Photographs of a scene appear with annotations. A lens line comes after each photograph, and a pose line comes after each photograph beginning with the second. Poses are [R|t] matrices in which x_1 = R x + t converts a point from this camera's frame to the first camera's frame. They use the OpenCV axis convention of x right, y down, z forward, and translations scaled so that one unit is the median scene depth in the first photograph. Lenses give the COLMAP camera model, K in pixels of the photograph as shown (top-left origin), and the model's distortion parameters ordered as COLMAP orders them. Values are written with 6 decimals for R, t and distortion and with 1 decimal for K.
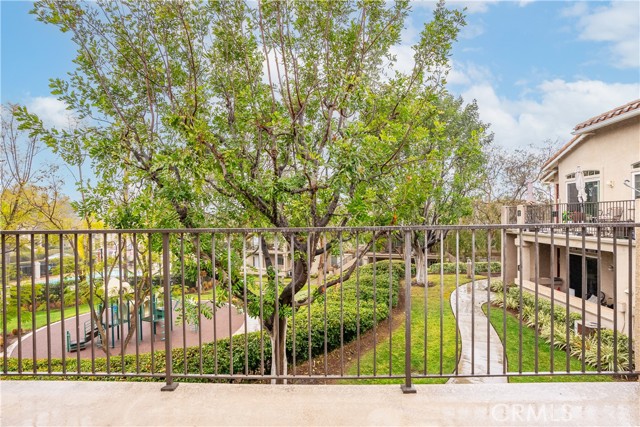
lens RADIAL K [[323.0, 0, 321.1], [0, 323.0, 221.0], [0, 0, 1]] dist [-0.059646, 0.035771]
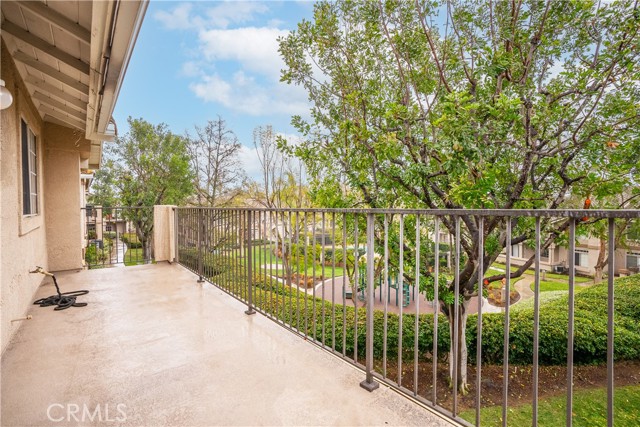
lens RADIAL K [[292.8, 0, 318.3], [0, 292.8, 207.0], [0, 0, 1]] dist [-0.039543, 0.015520]
pose [[0.666730, 0.010887, -0.745220, 0.215881], [-0.009906, 0.999934, 0.005745, 0.002706], [0.745234, 0.003552, 0.666794, 0.086012]]
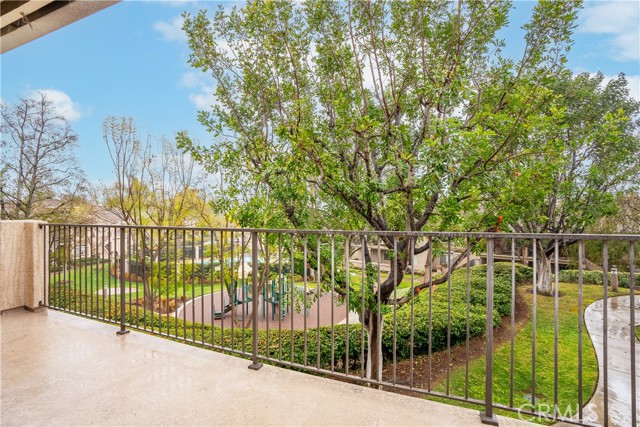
lens RADIAL K [[305.6, 0, 311.1], [0, 305.6, 211.8], [0, 0, 1]] dist [-0.062687, 0.025445]
pose [[0.929329, 0.006159, -0.369202, 0.029502], [-0.012776, 0.999799, -0.015482, -0.005787], [0.369032, 0.019105, 0.929220, 0.013773]]
